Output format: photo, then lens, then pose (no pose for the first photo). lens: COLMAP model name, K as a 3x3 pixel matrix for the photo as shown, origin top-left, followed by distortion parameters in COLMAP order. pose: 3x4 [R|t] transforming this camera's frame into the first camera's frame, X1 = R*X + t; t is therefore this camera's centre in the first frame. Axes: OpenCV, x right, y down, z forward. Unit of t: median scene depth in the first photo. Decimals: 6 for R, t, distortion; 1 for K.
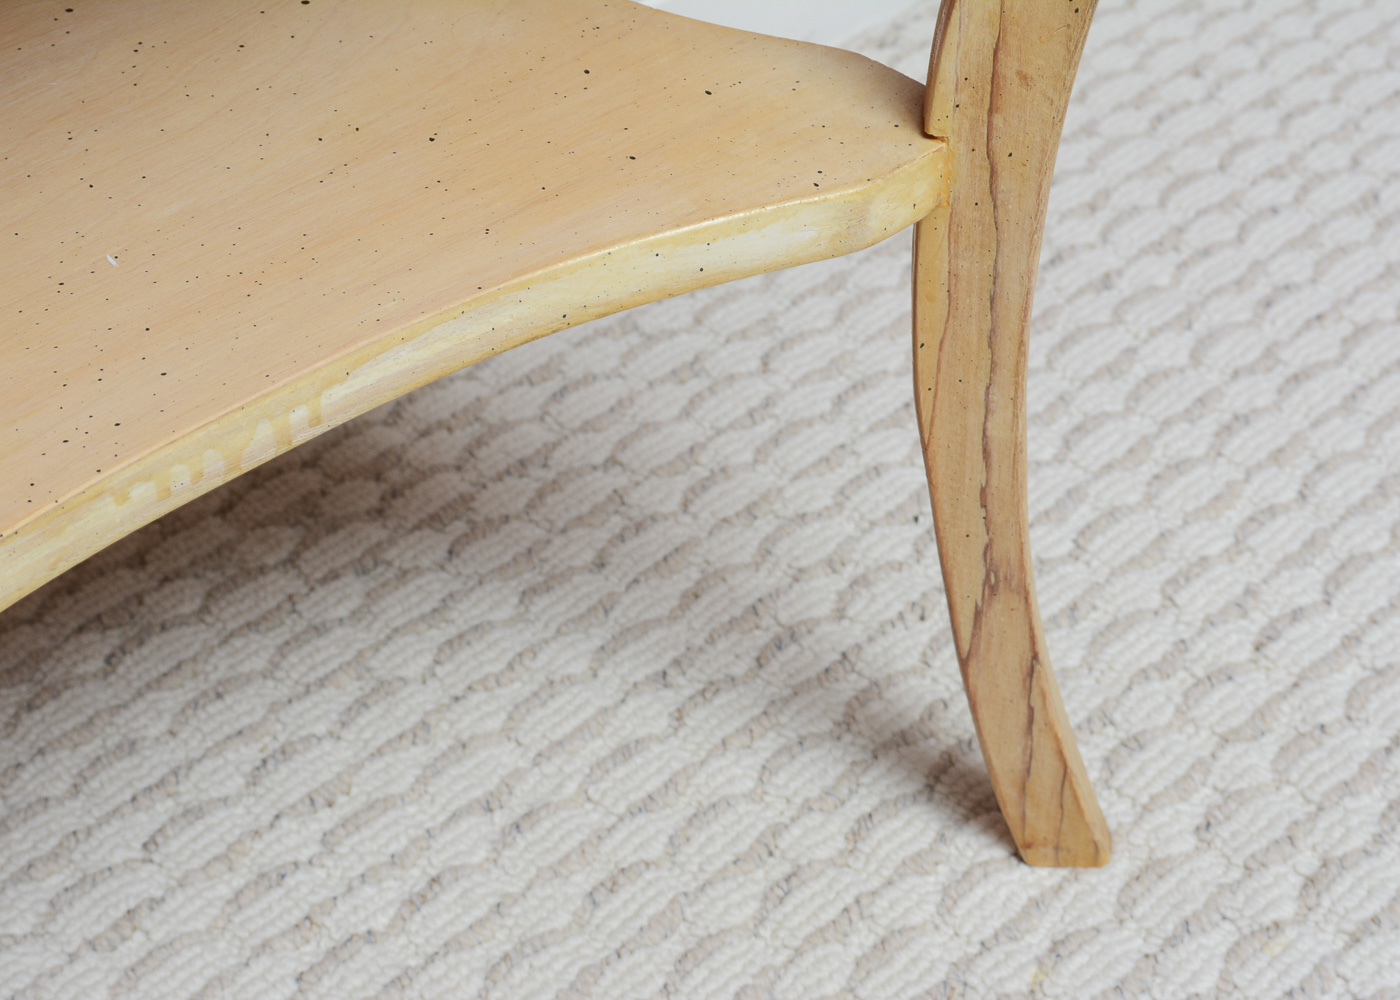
lens RADIAL K [[2661.7, 0, 696.1], [0, 2661.7, 506.2], [0, 0, 1]] dist [0.021332, 0.000000]
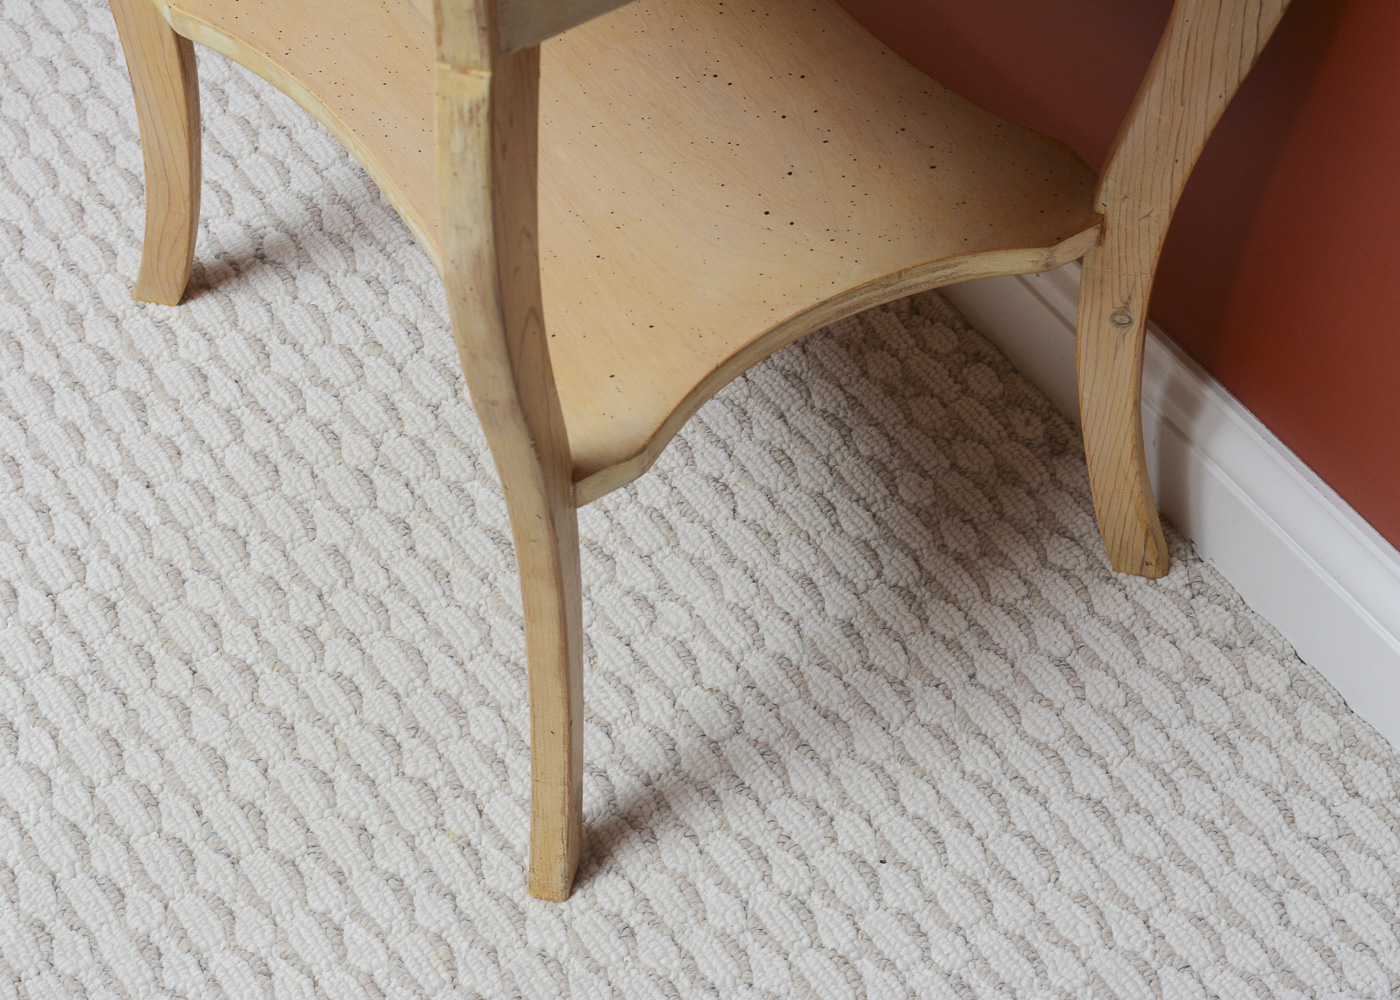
lens RADIAL K [[2661.7, 0, 727.1], [0, 2661.7, 494.0], [0, 0, 1]] dist [0.021332, 0.000000]
pose [[-0.171981, 0.791245, -0.586817, 0.835735], [-0.621019, 0.375329, 0.688087, -1.067887], [0.764695, 0.482762, 0.426829, 0.282846]]
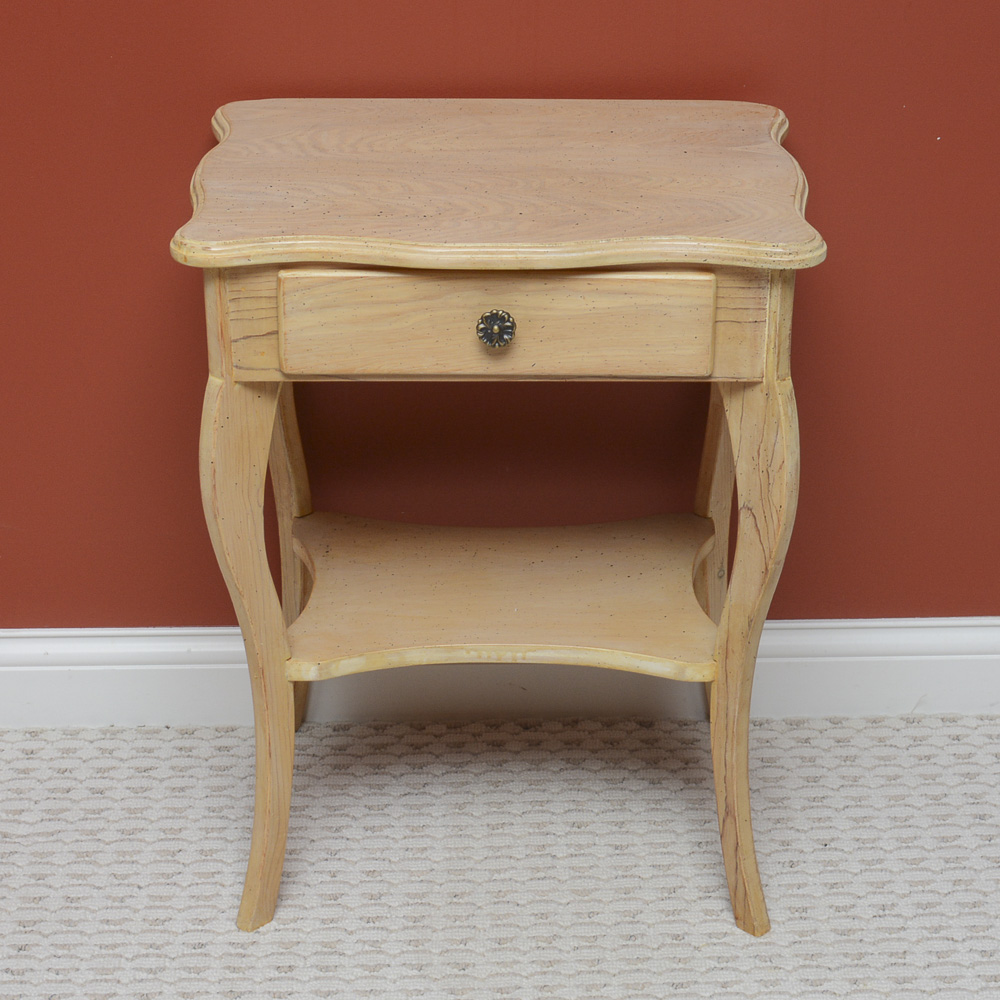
lens RADIAL K [[2657.8, 0, 504.9], [0, 2657.8, 522.9], [0, 0, 1]] dist [-0.013411, 0.000000]
pose [[0.733709, 0.308297, -0.605494, 1.512315], [-0.443687, 0.892301, -0.083310, 0.090344], [0.514599, 0.329775, 0.791477, -1.544129]]
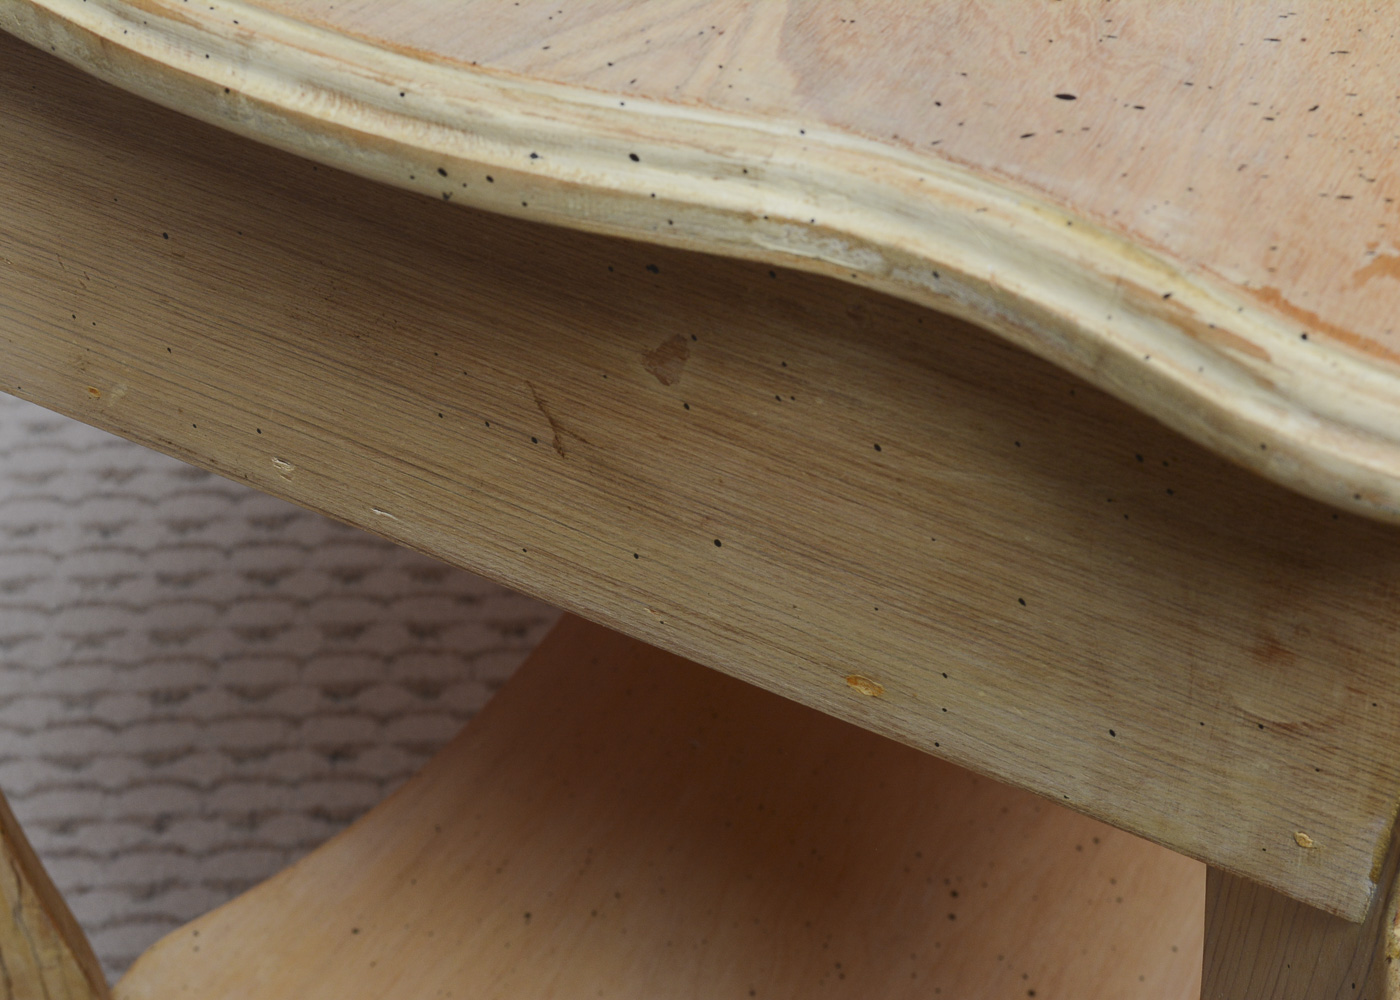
lens RADIAL K [[2661.7, 0, 699.2], [0, 2661.7, 498.0], [0, 0, 1]] dist [0.021332, 0.000000]
pose [[-0.942534, 0.209480, -0.260283, 0.074382], [-0.225481, 0.176059, 0.958207, -1.026162], [0.246551, 0.961832, -0.118708, 0.755196]]
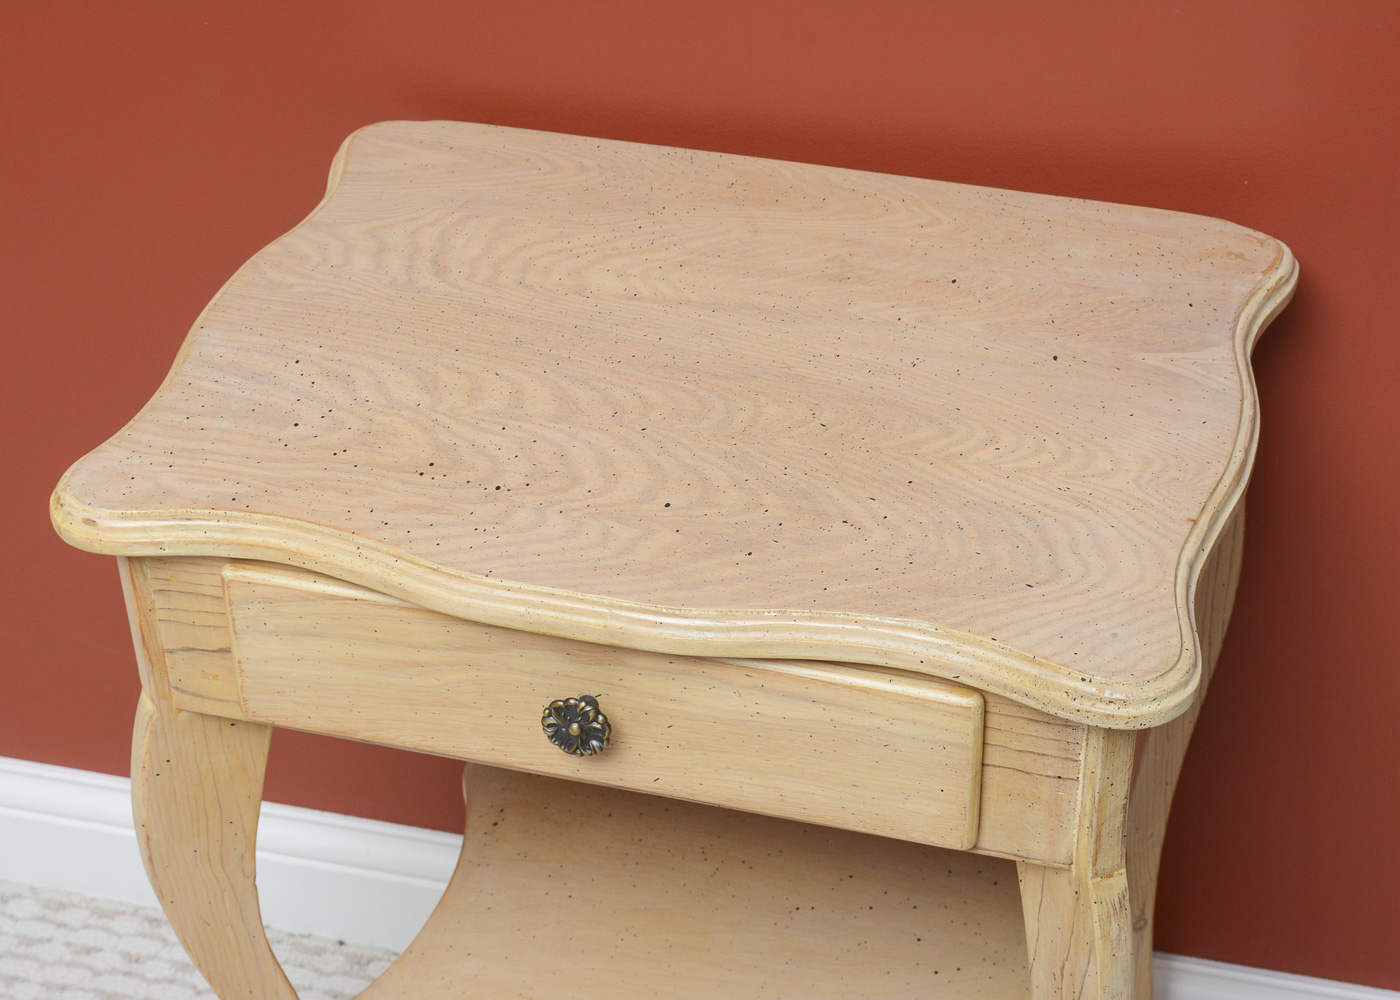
lens RADIAL K [[2714.4, 0, 706.1], [0, 2714.4, 502.9], [0, 0, 1]] dist [0.009696, 0.000000]
pose [[0.511159, 0.502248, -0.697470, 0.896873], [-0.539717, 0.819117, 0.194301, -0.679538], [0.668897, 0.277118, 0.689770, -0.592269]]
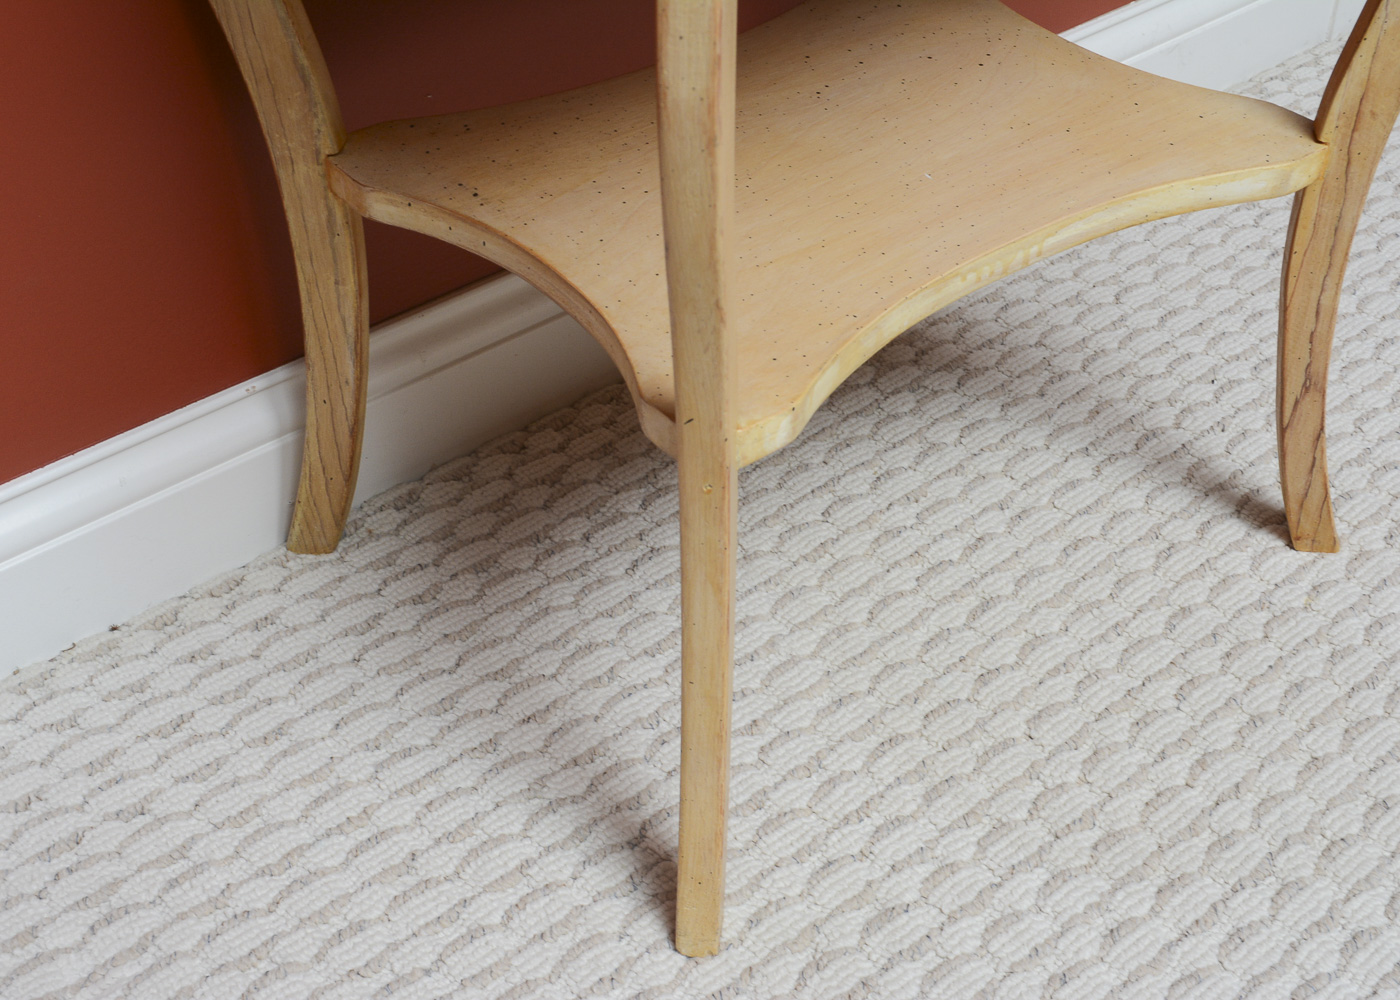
lens RADIAL K [[1879.2, 0, 685.5], [0, 1879.2, 499.8], [0, 0, 1]] dist [-0.042805, 0.000000]
pose [[0.997208, 0.058901, -0.045904, -0.235070], [-0.059358, 0.998199, -0.008674, 0.130135], [0.045310, 0.011375, 0.998908, -0.322341]]
